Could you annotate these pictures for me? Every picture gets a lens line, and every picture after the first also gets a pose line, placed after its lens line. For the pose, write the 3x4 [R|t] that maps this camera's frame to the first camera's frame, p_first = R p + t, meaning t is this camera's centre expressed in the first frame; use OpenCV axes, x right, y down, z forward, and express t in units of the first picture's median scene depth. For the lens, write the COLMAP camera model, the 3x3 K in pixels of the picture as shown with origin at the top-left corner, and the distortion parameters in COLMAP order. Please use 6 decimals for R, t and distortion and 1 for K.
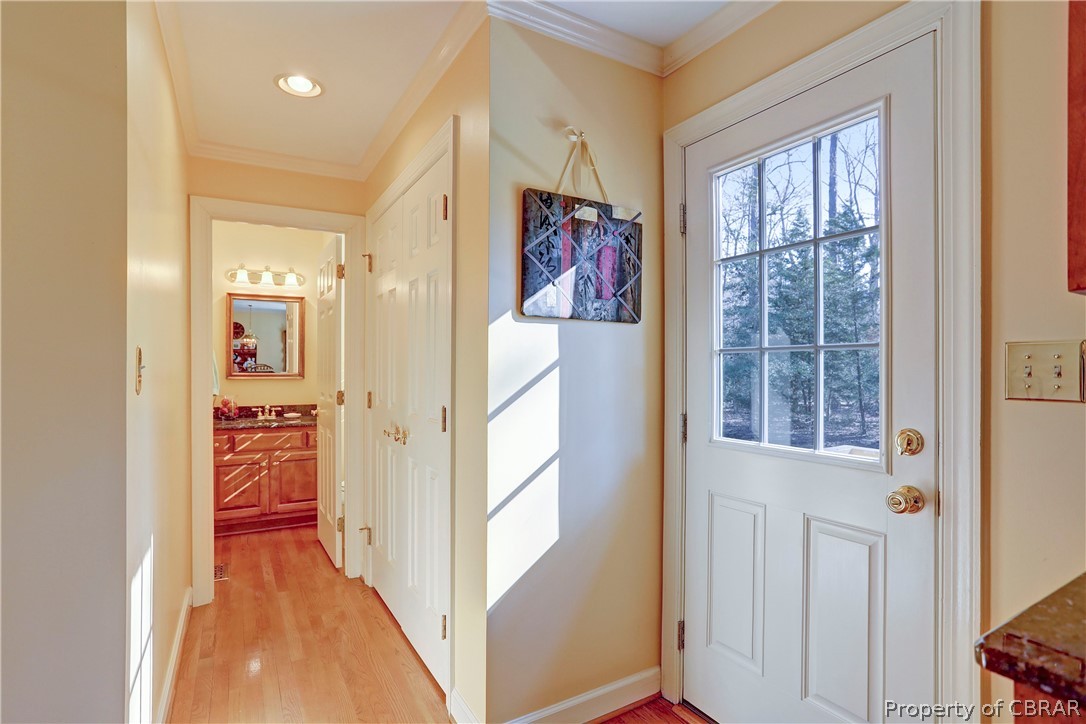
lens RADIAL K [[520.6, 0, 539.3], [0, 520.6, 368.7], [0, 0, 1]] dist [-0.070972, 0.000200]
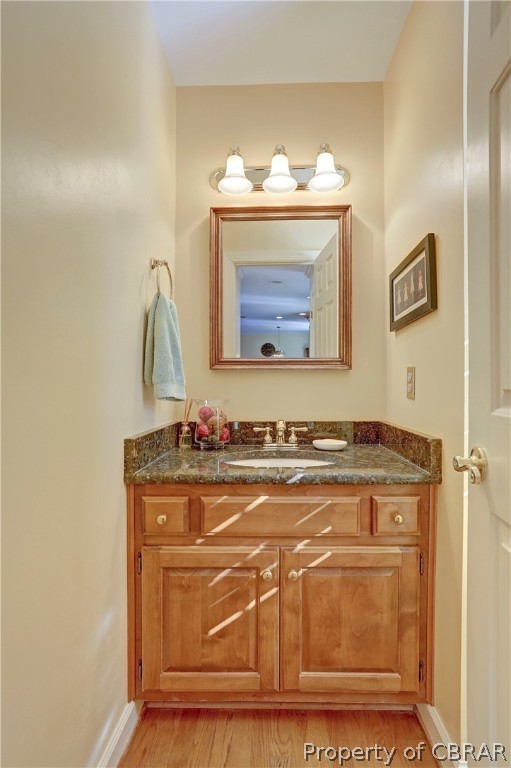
lens RADIAL K [[368.2, 0, 272.9], [0, 368.2, 386.1], [0, 0, 1]] dist [-0.070972, 0.000200]
pose [[0.853927, -0.006487, -0.520353, -0.376522], [0.006326, 0.999978, -0.002084, 0.040565], [0.520355, -0.001512, 0.853949, 0.732968]]
